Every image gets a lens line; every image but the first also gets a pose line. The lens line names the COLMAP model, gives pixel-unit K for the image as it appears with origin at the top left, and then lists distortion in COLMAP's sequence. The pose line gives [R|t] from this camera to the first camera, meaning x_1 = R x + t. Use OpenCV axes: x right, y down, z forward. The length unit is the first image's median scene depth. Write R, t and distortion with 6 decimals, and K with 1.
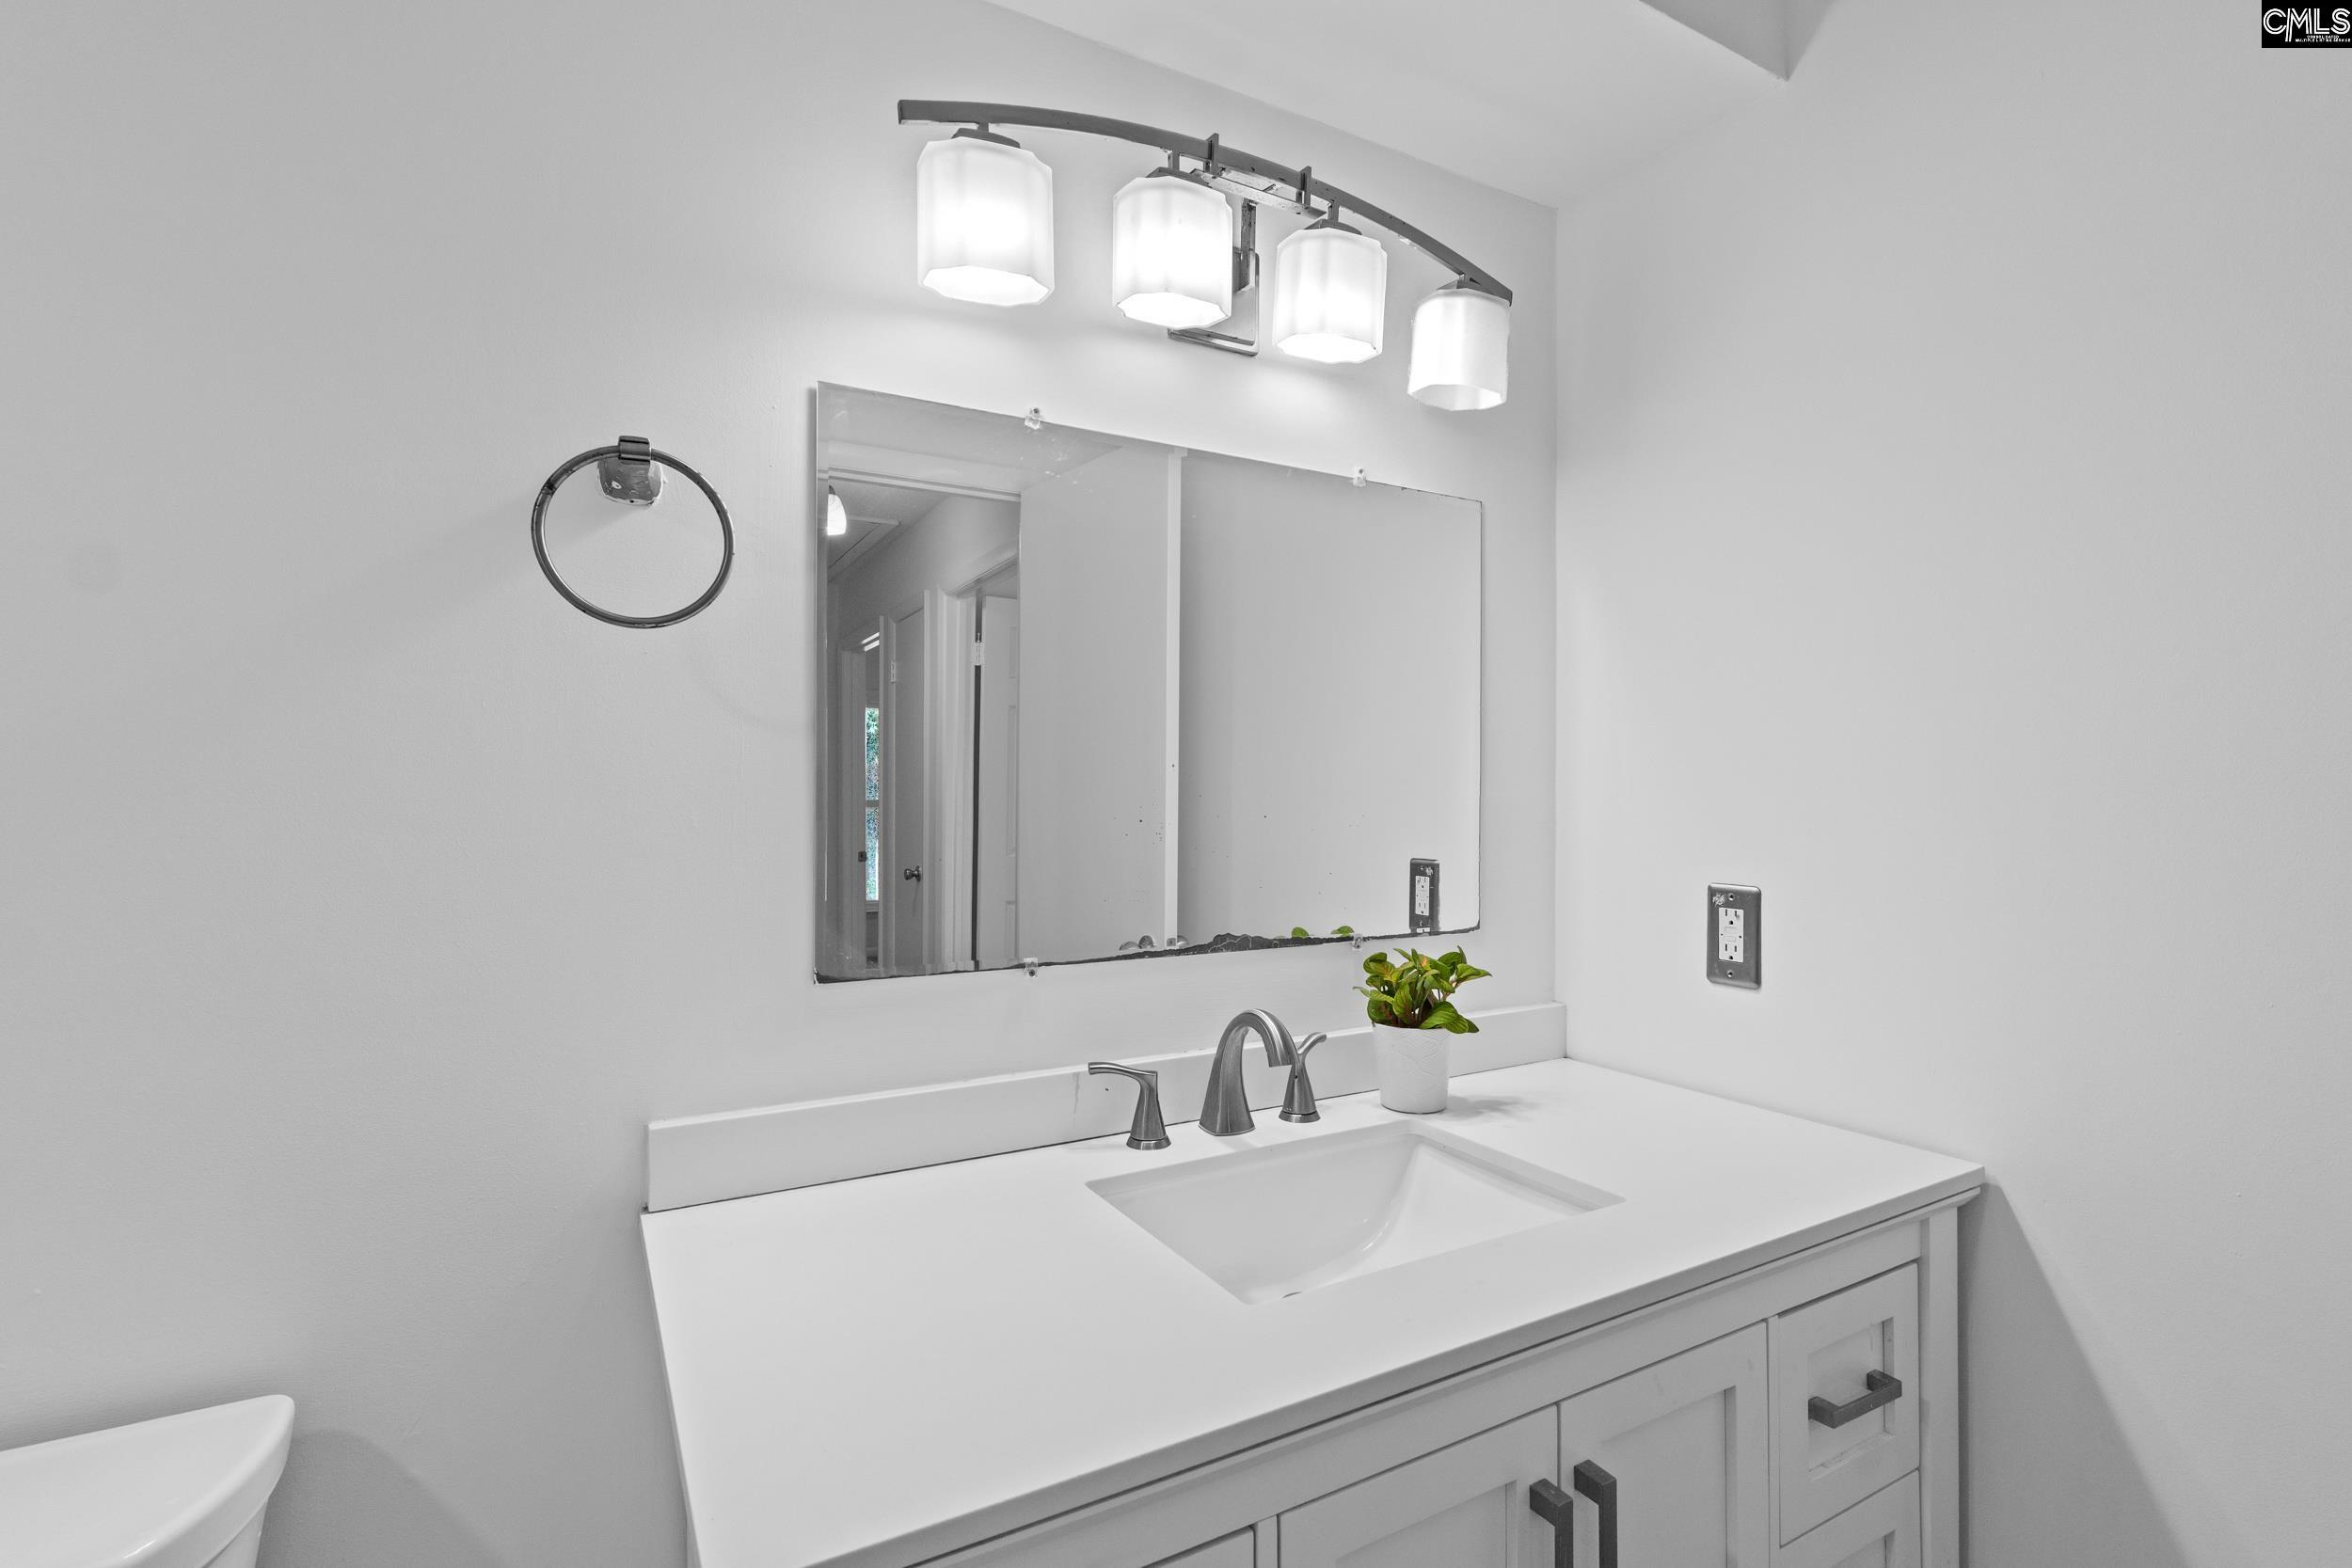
lens RADIAL K [[1079.0, 0, 1173.7], [0, 1079.0, 784.6], [0, 0, 1]] dist [-0.005946, 0.000927]
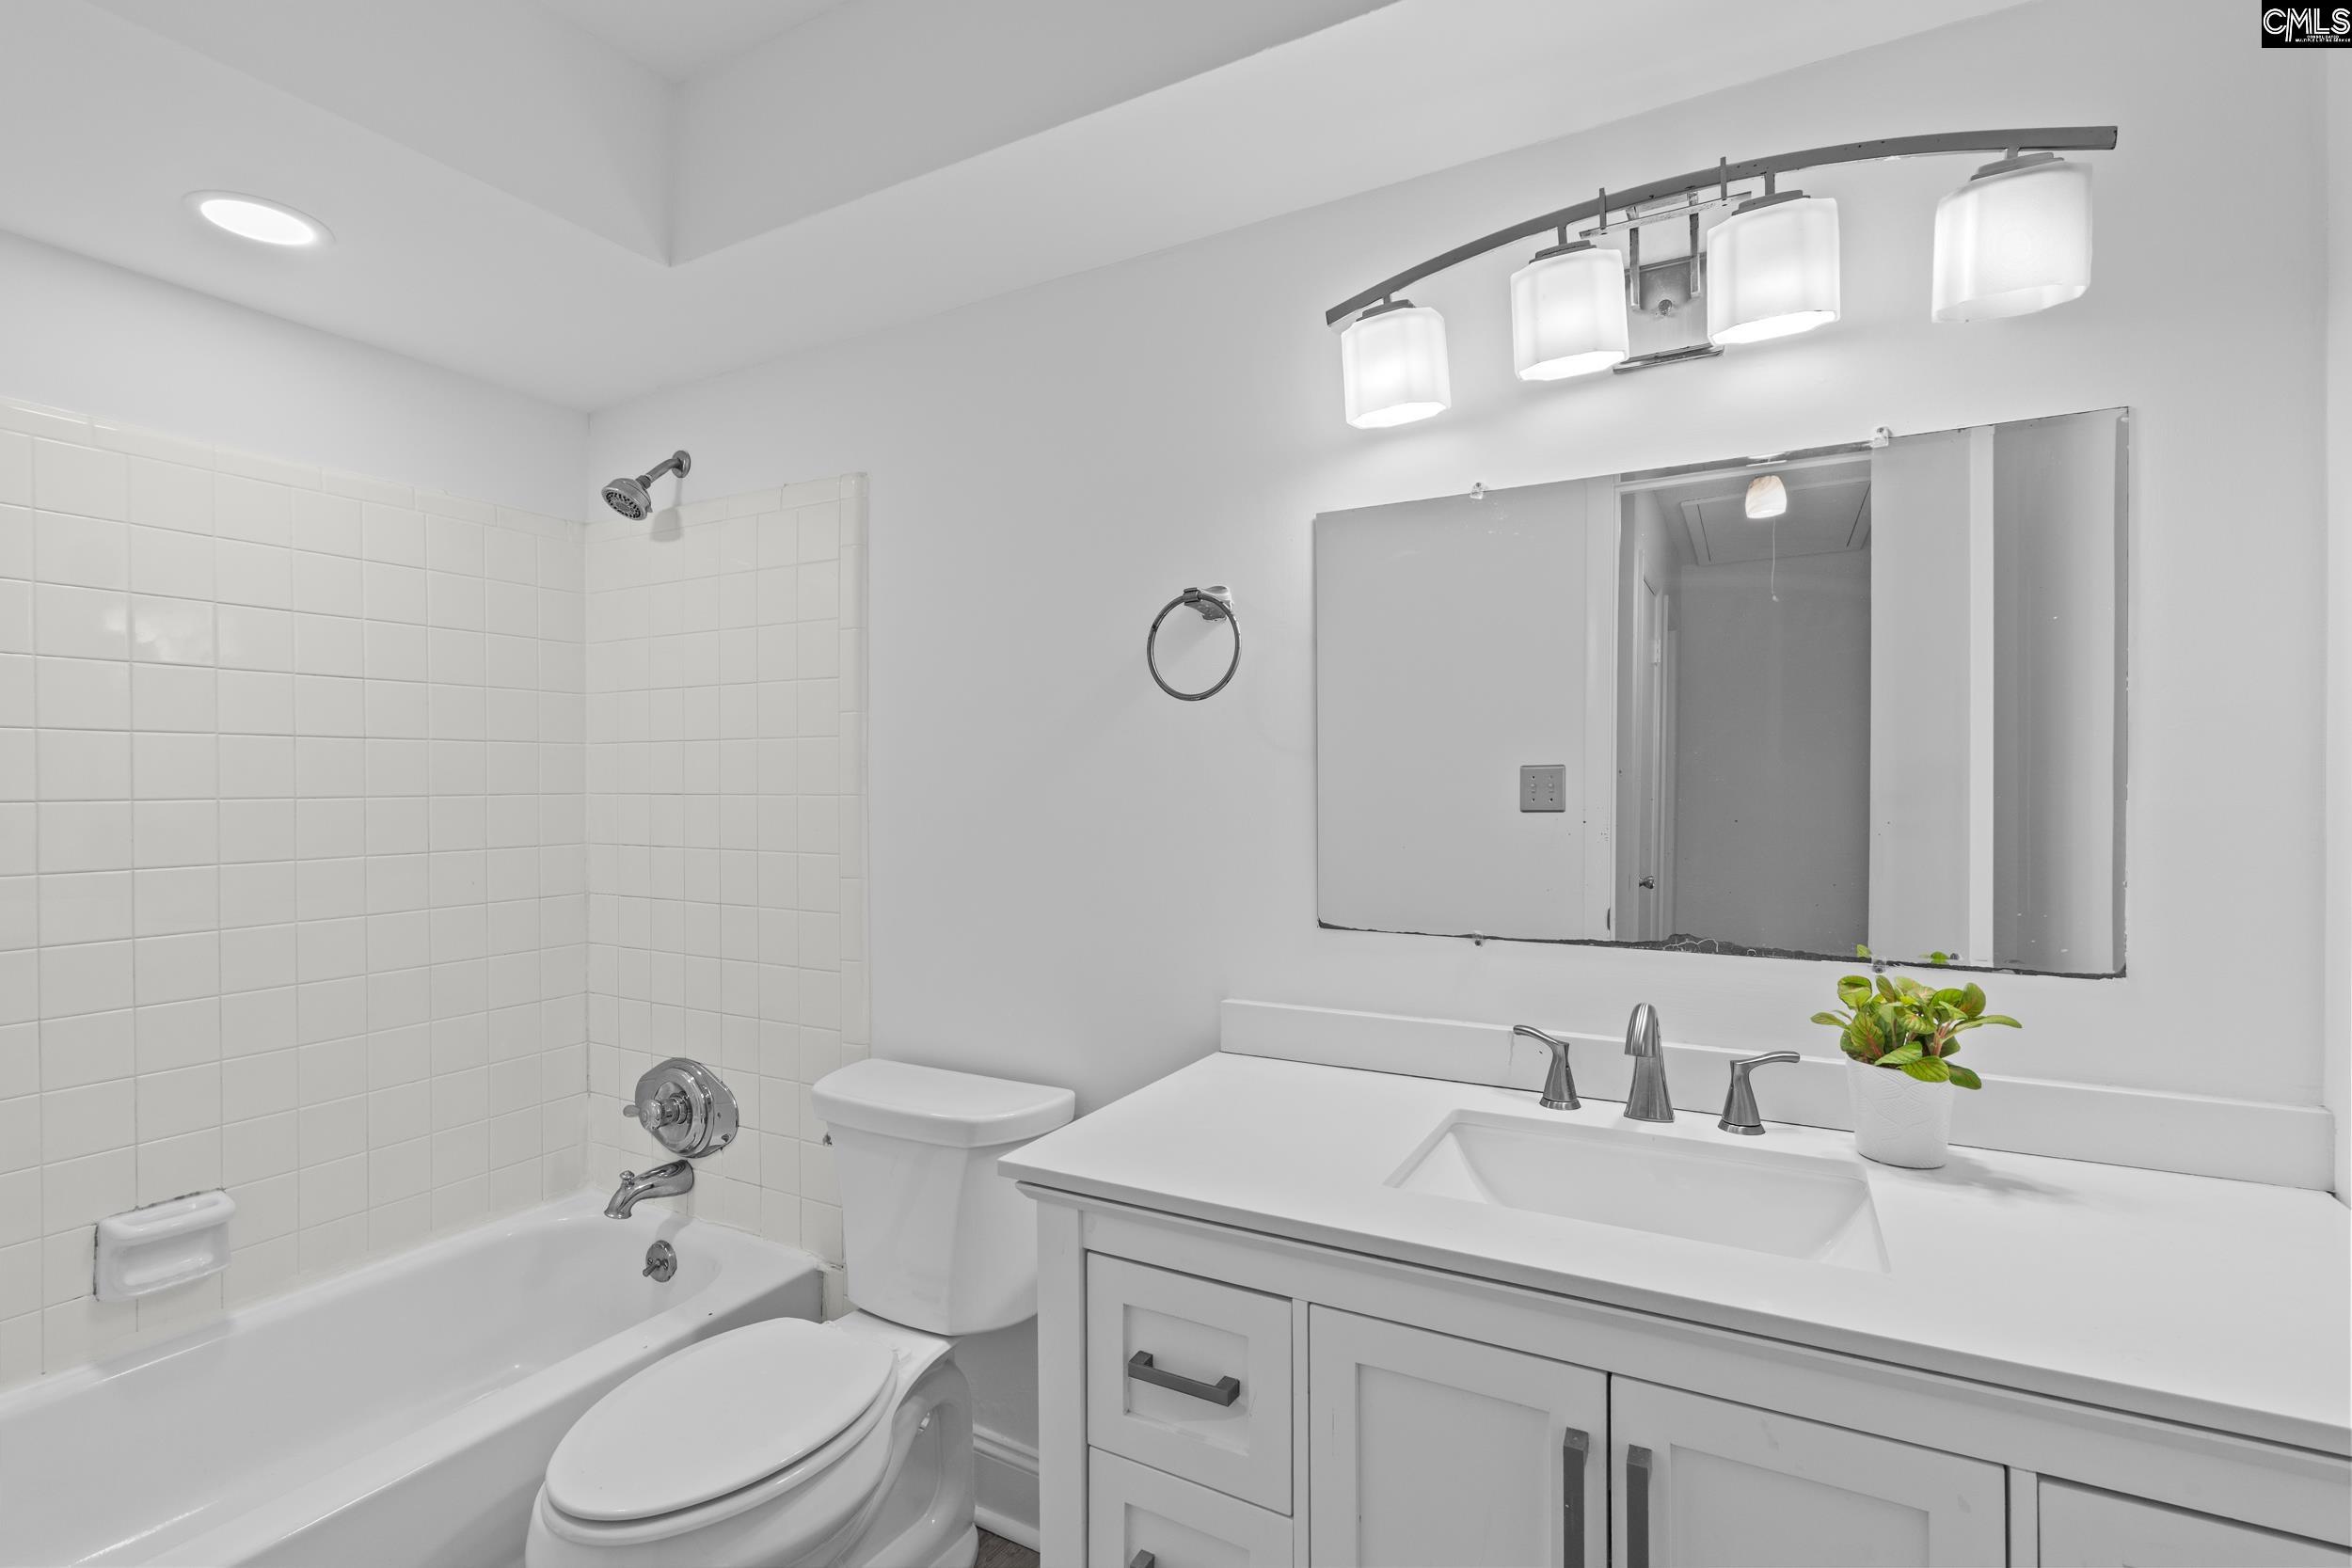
lens RADIAL K [[1079.0, 0, 1168.1], [0, 1079.0, 791.4], [0, 0, 1]] dist [-0.005946, 0.000927]
pose [[0.531930, 0.002261, -0.846785, 0.718733], [0.012845, 0.999860, 0.010739, -0.016926], [0.846691, -0.016589, 0.531826, 0.046303]]
